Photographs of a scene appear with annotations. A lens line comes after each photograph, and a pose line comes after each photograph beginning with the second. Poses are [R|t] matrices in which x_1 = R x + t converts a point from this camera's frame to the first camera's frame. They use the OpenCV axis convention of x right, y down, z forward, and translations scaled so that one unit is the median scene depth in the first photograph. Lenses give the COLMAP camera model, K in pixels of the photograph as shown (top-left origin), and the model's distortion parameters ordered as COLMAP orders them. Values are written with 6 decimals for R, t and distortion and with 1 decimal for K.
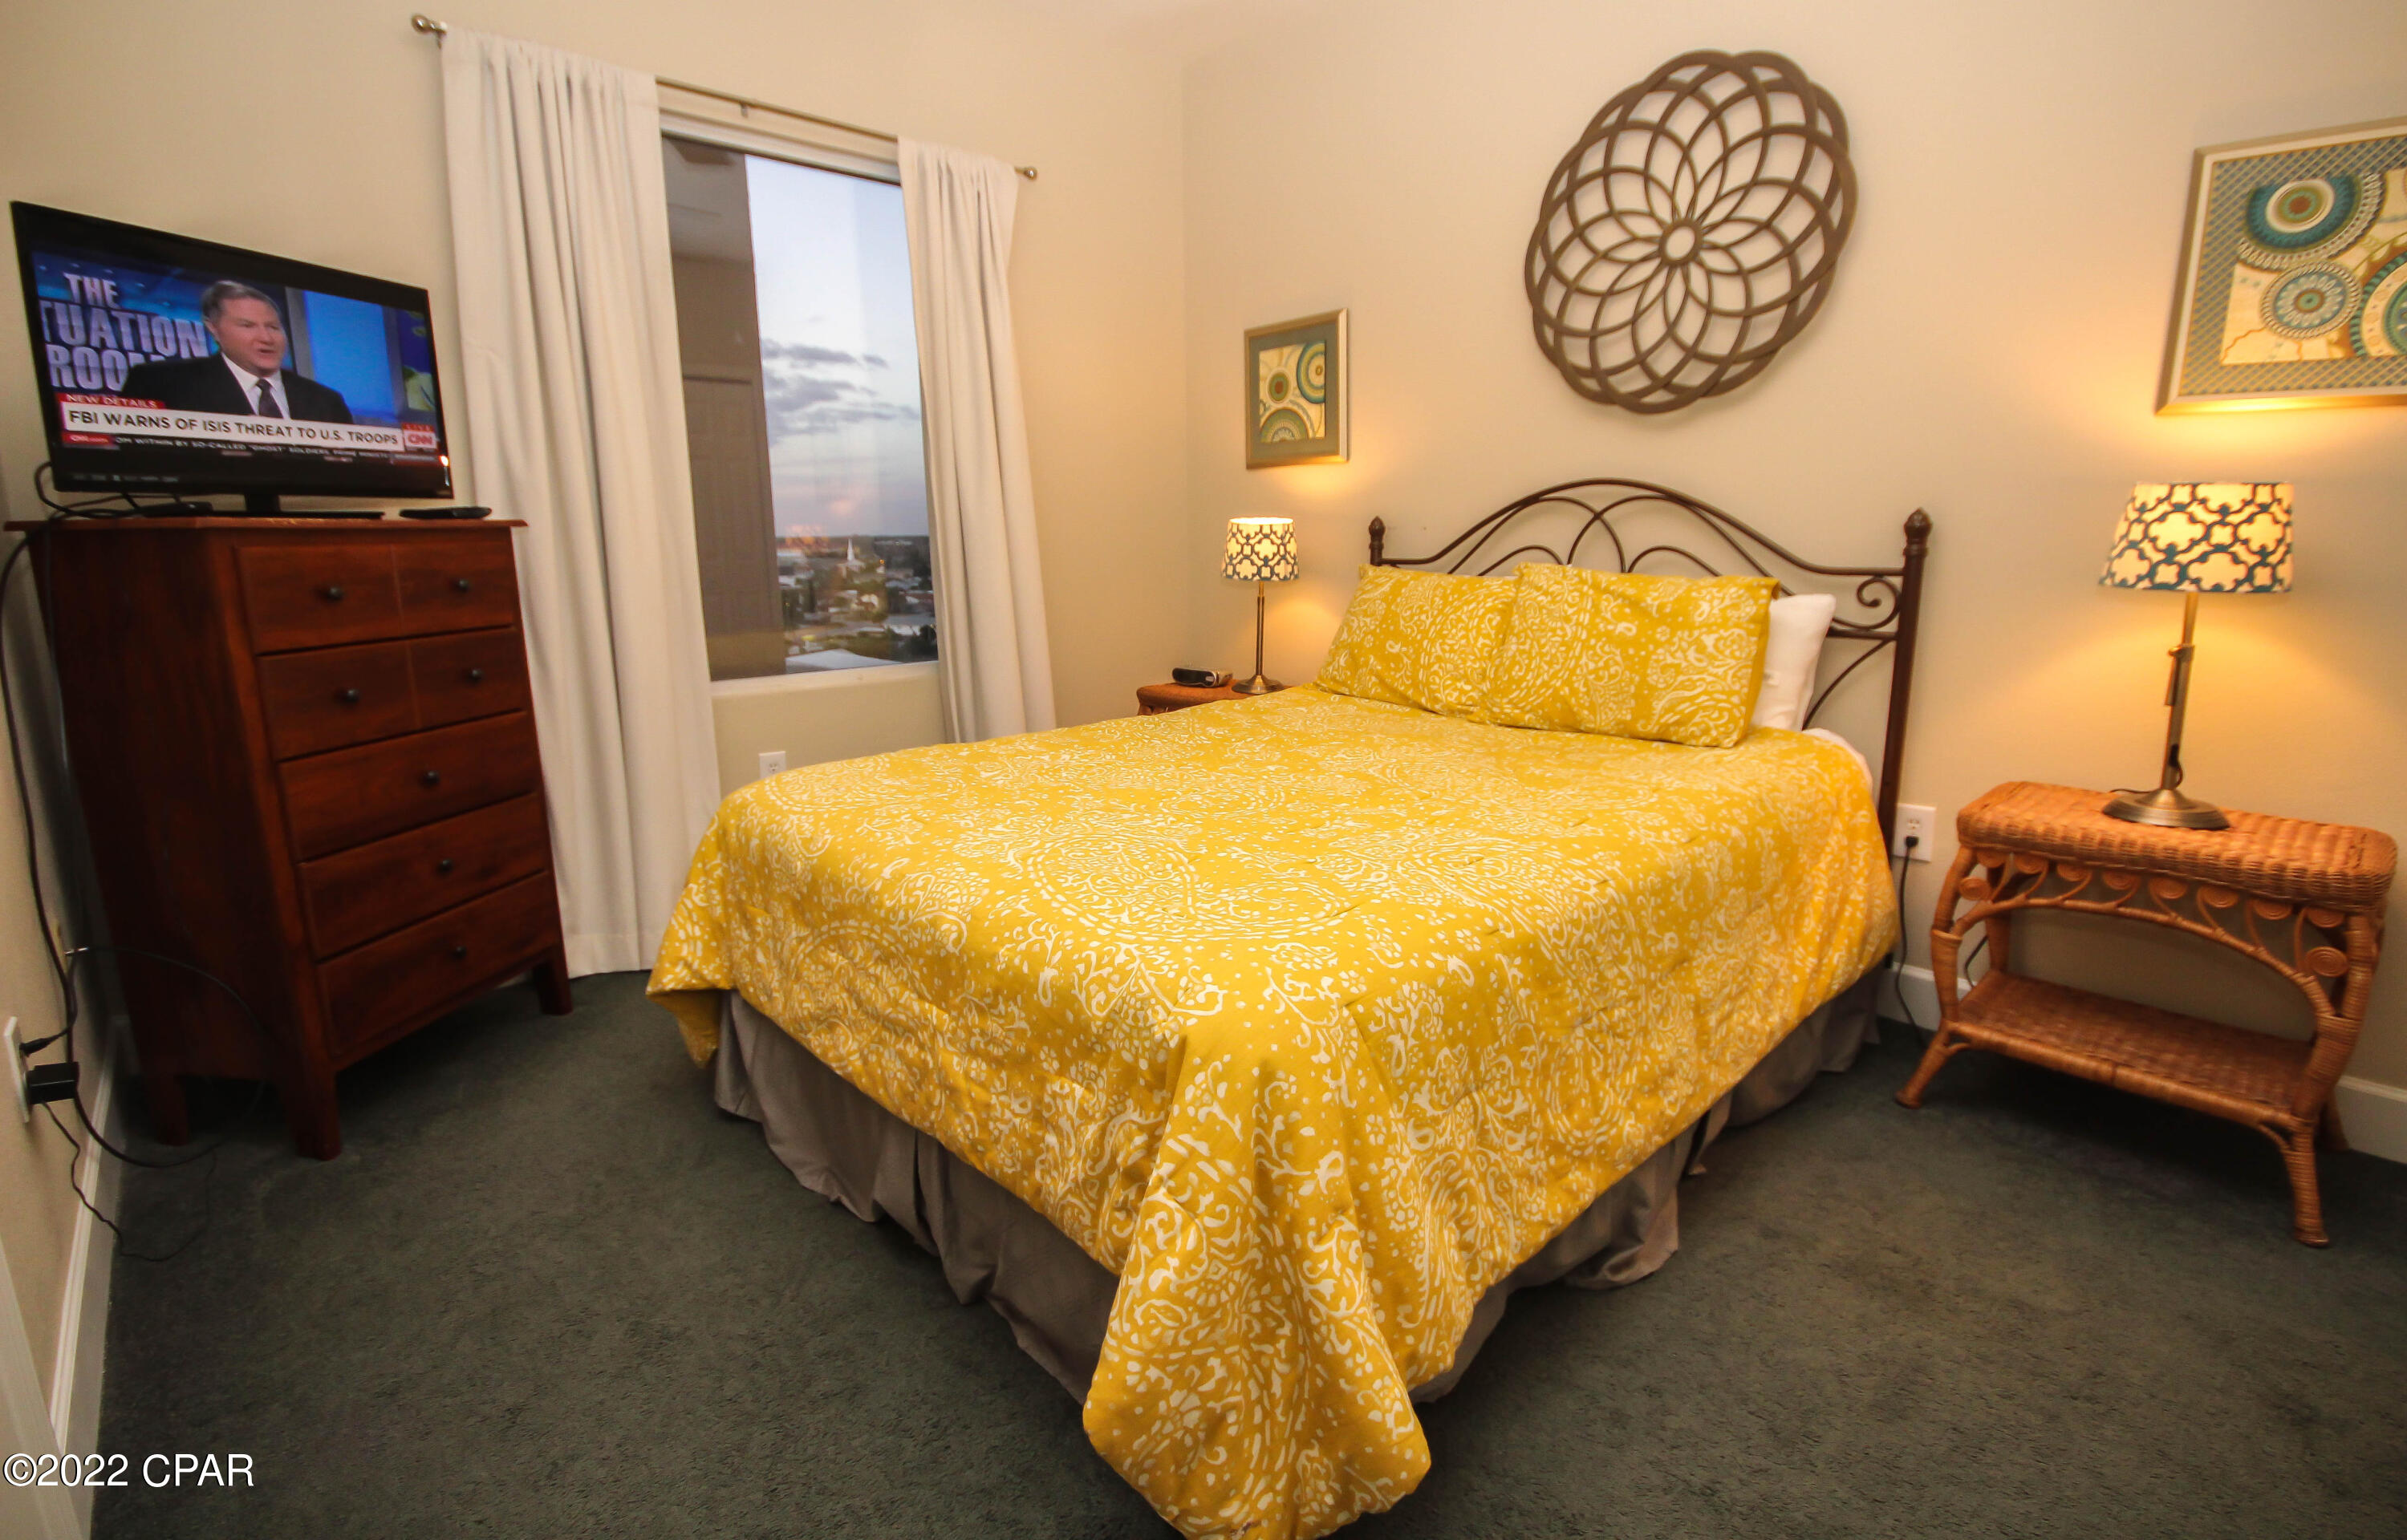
lens RADIAL K [[1094.8, 0, 1213.7], [0, 1094.8, 748.3], [0, 0, 1]] dist [-0.002037, -0.002353]
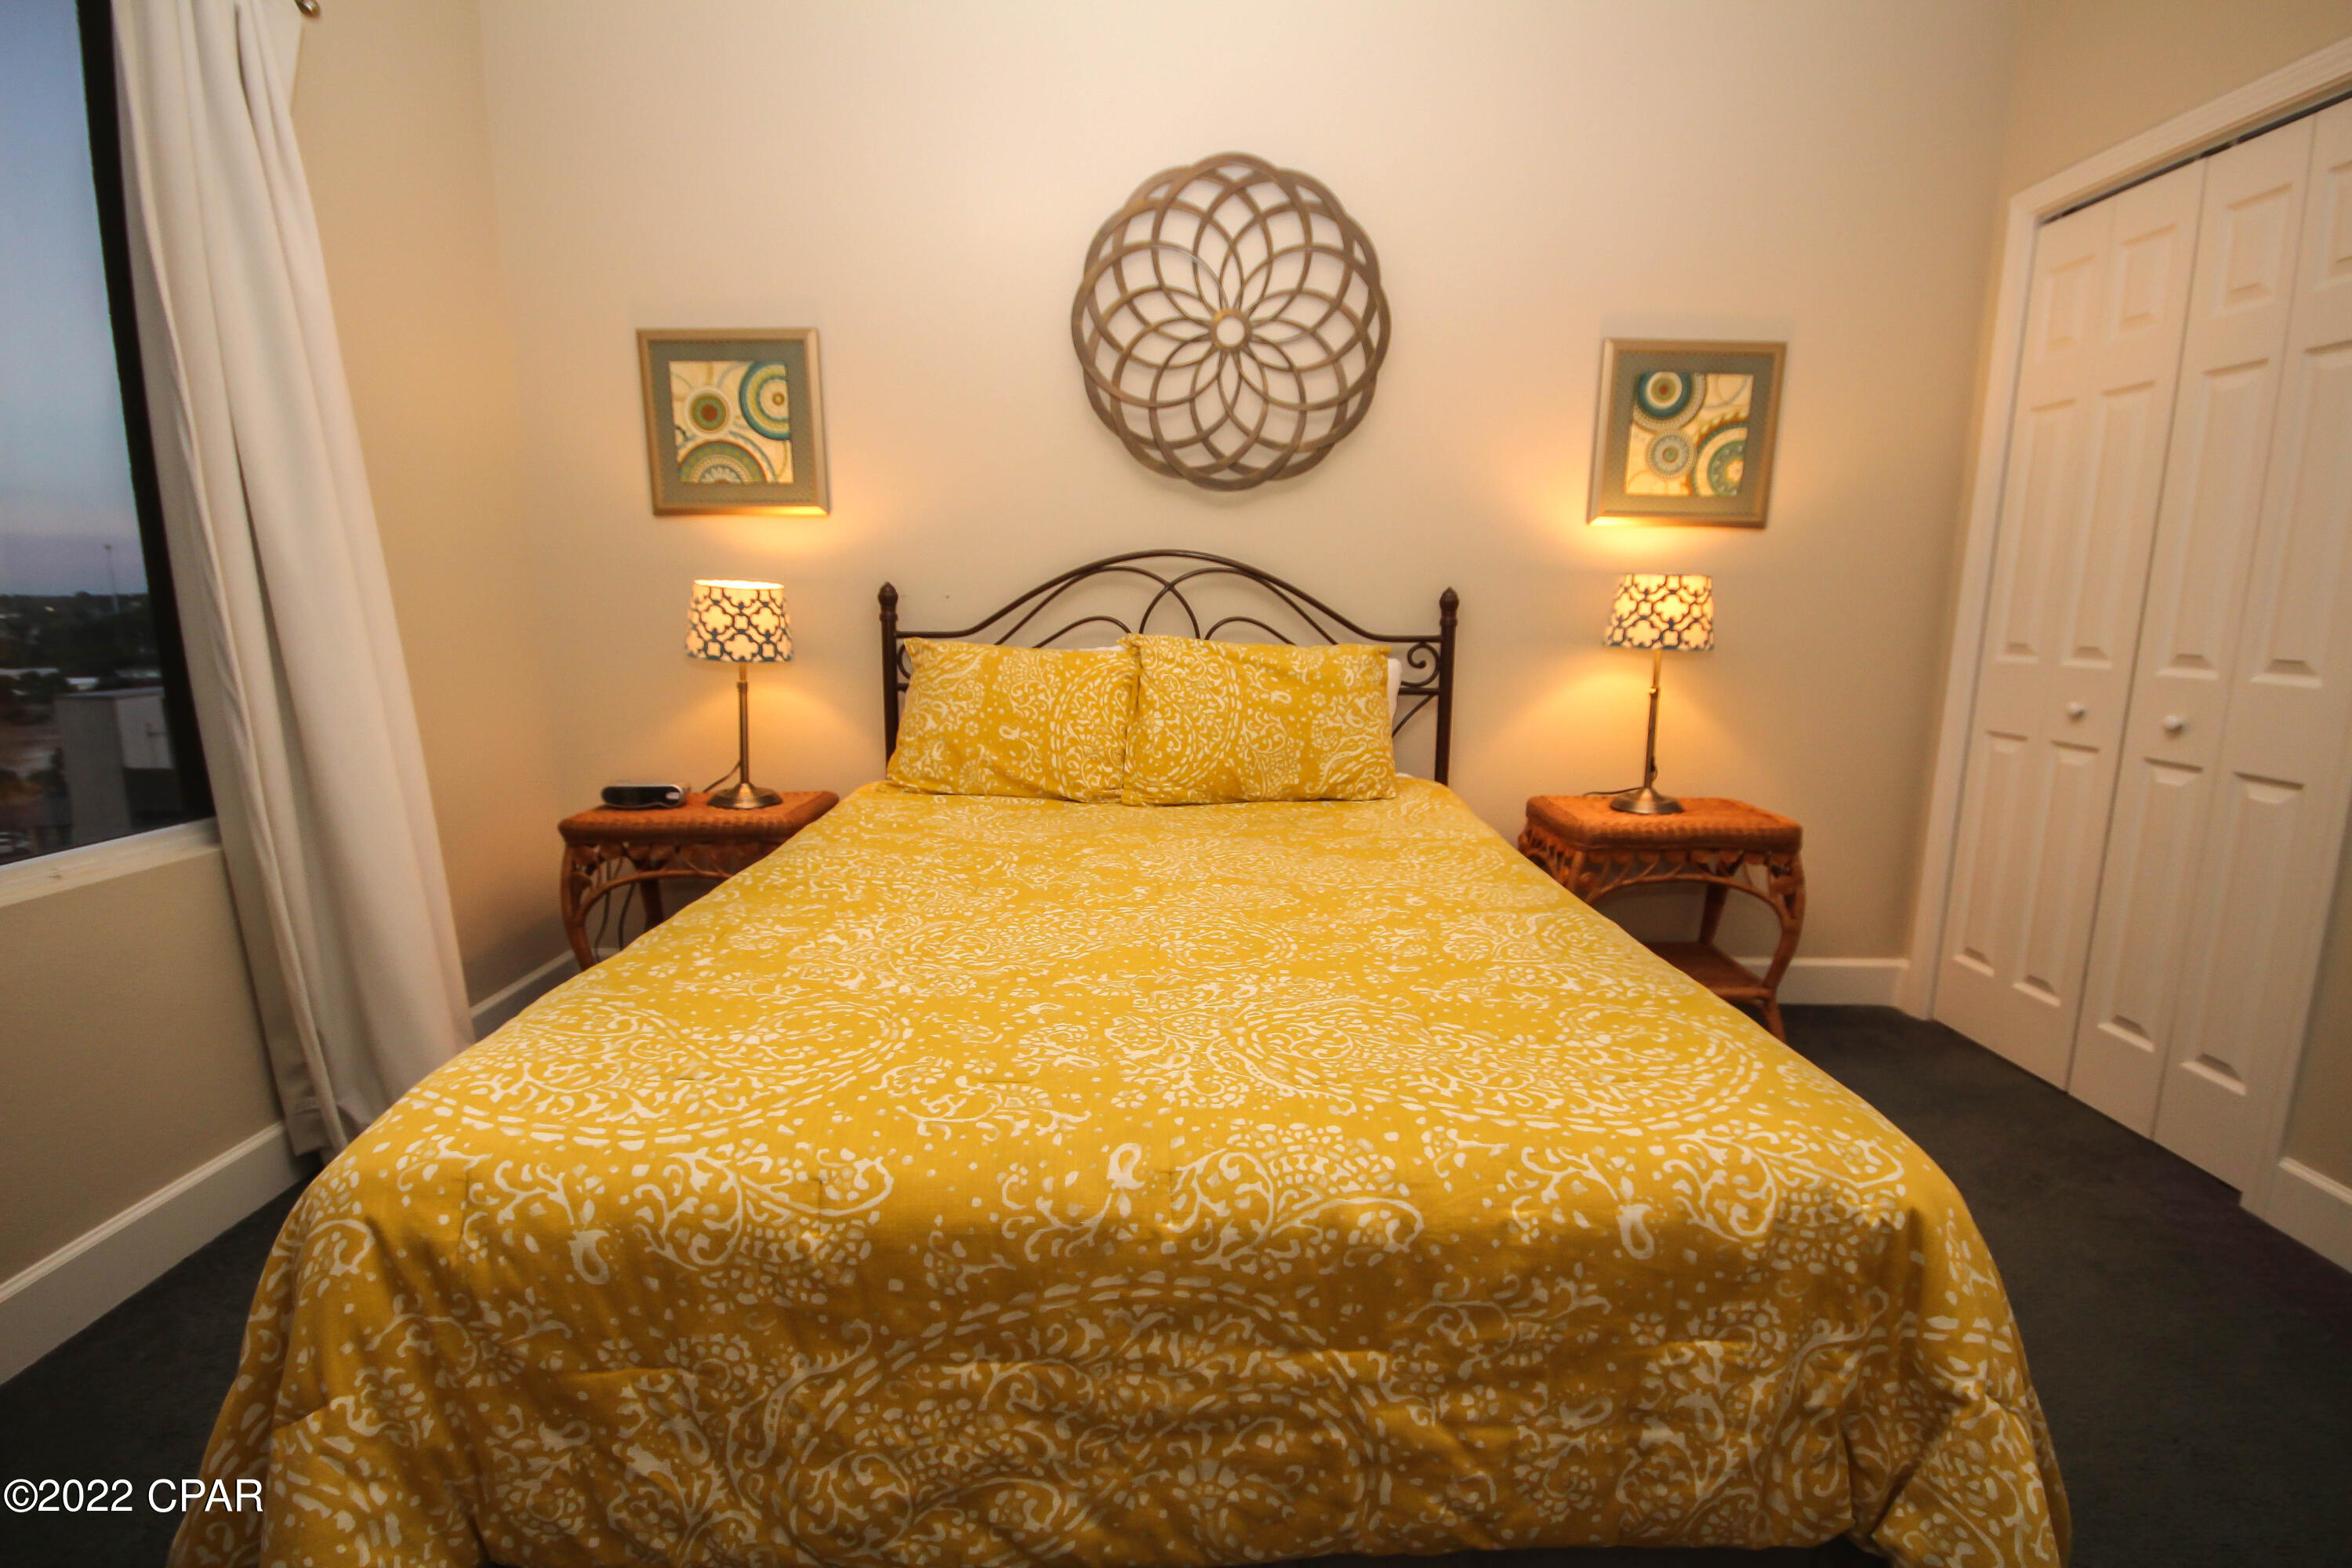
lens RADIAL K [[1083.1, 0, 1175.6], [0, 1083.1, 784.2], [0, 0, 1]] dist [0.007361, -0.009359]
pose [[0.679618, -0.113587, 0.724719, -0.434845], [0.131911, 0.990758, 0.031583, -0.071253], [-0.721609, 0.074134, 0.688321, 0.361986]]
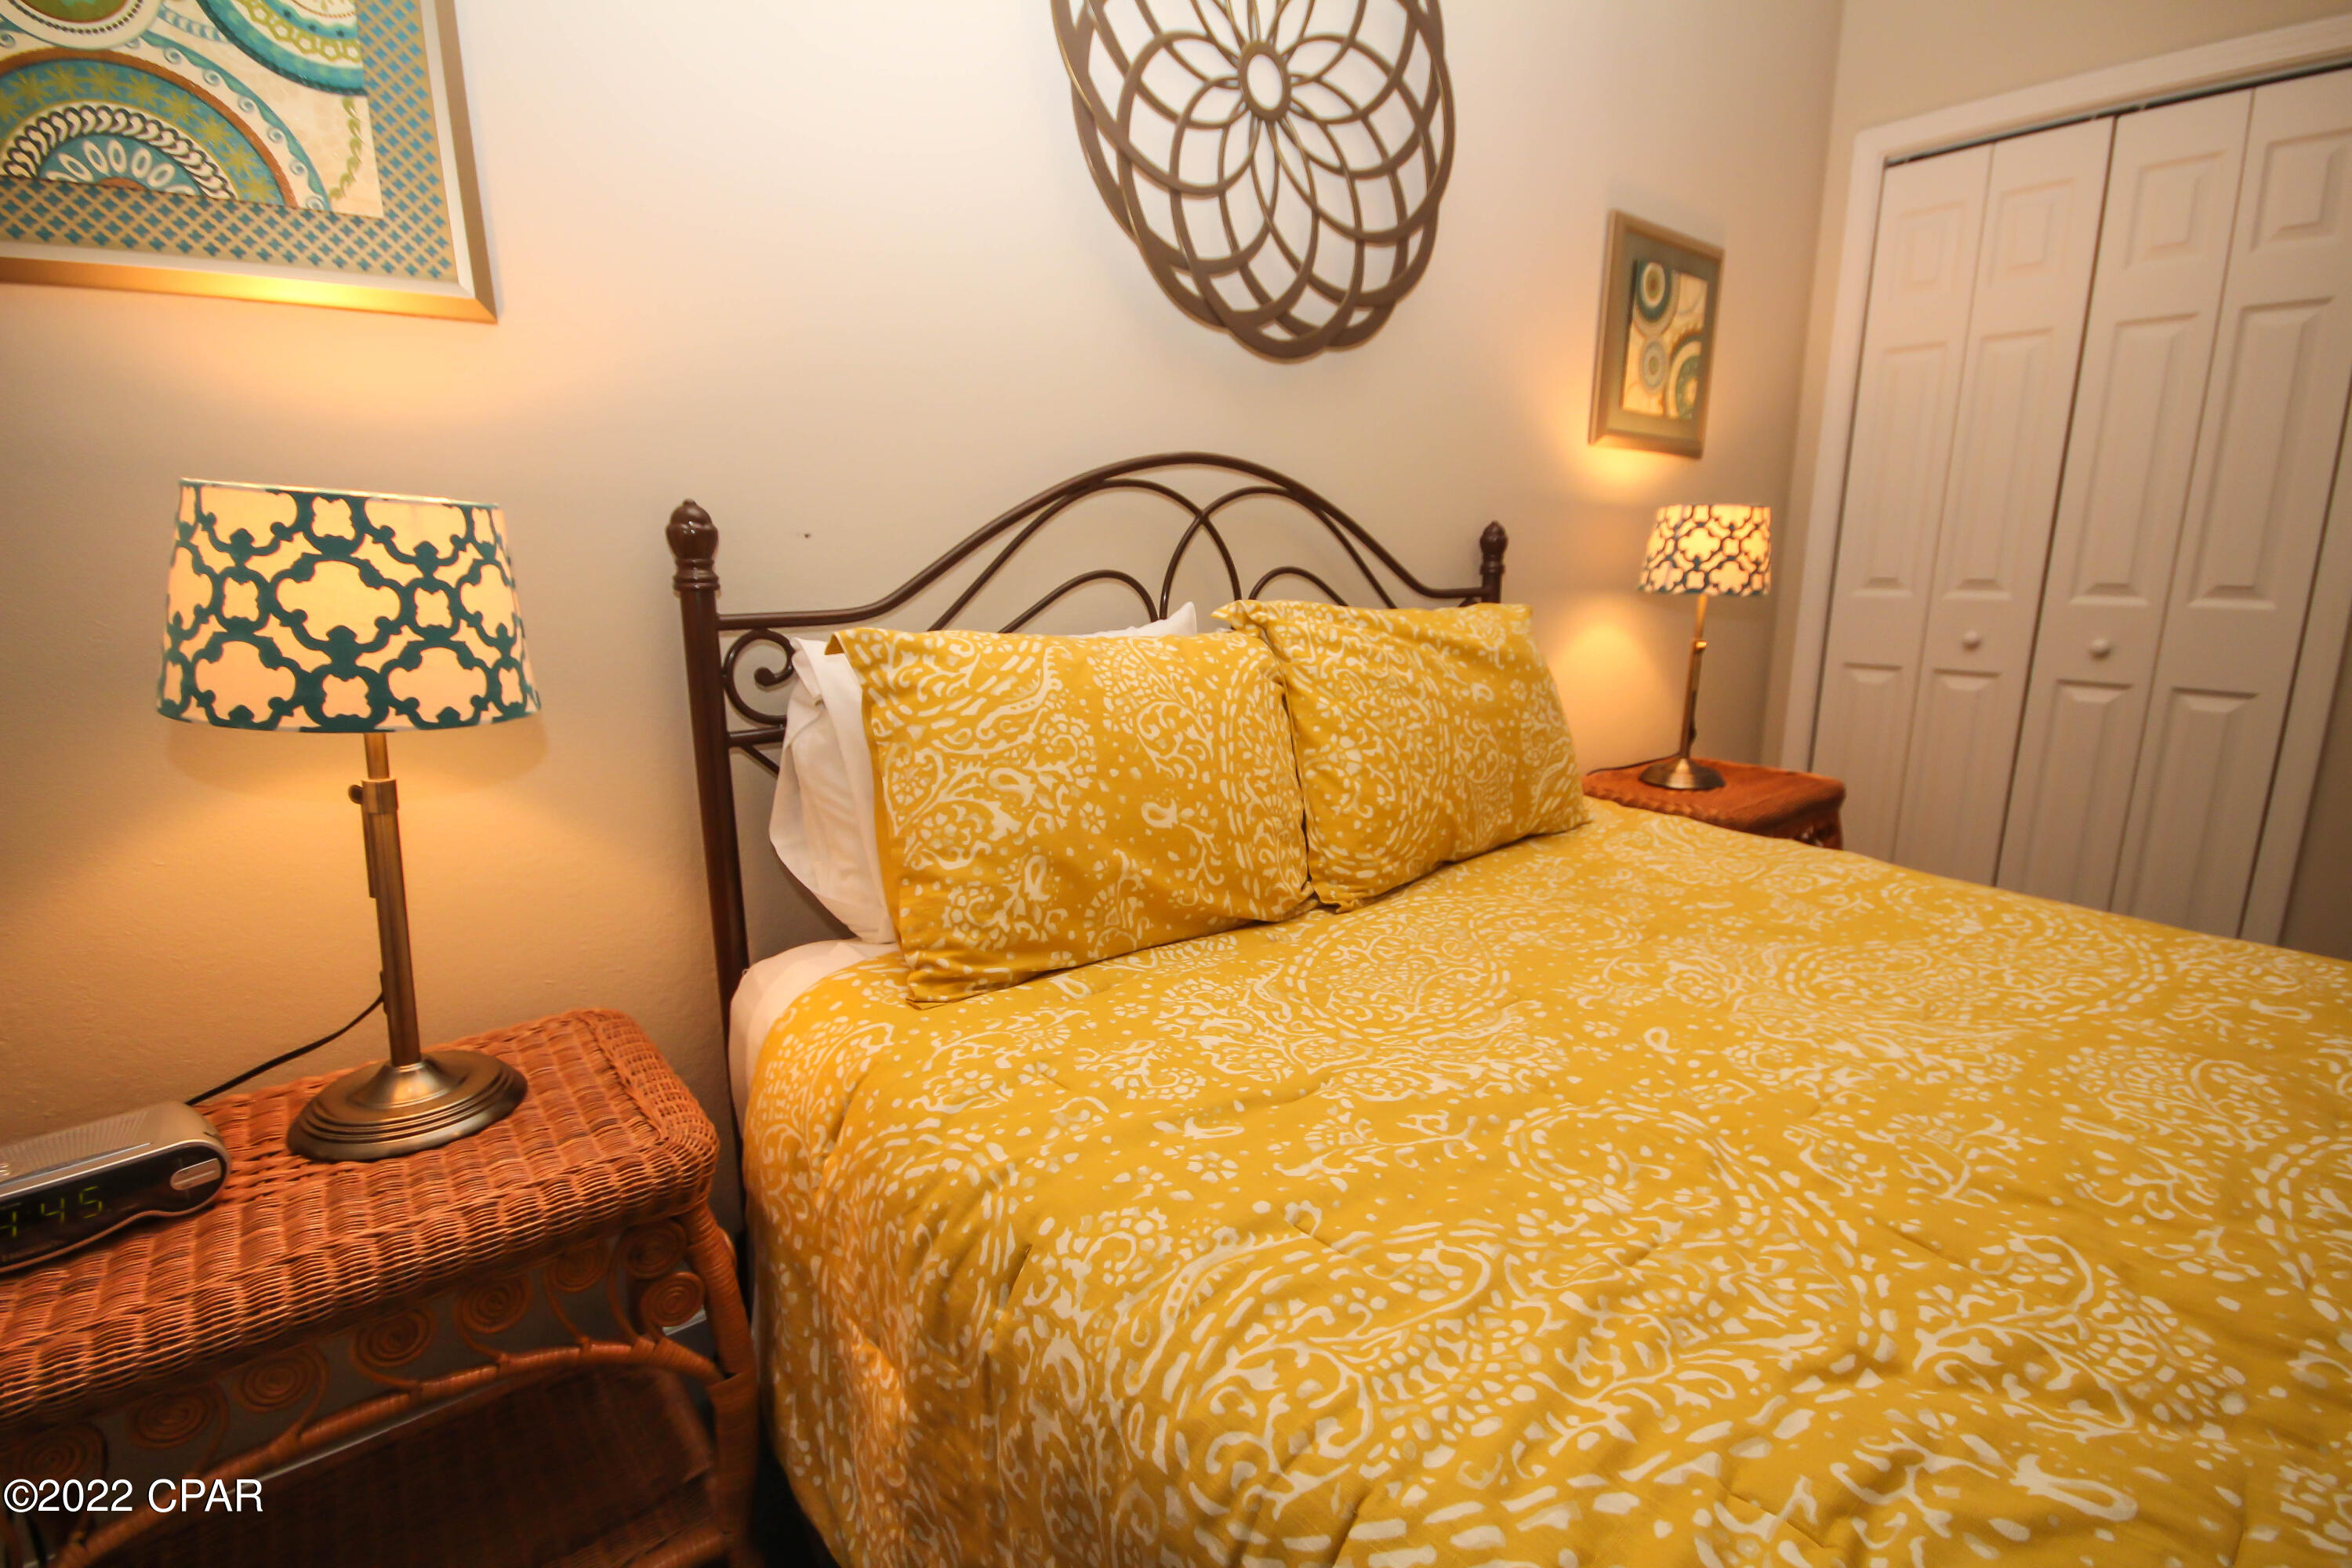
lens RADIAL K [[1083.1, 0, 1169.4], [0, 1083.1, 785.5], [0, 0, 1]] dist [0.007361, -0.009359]
pose [[0.075725, -0.205506, 0.975722, -0.278122], [0.196449, 0.962428, 0.187460, -0.209135], [-0.977586, 0.177484, 0.113251, 1.094225]]
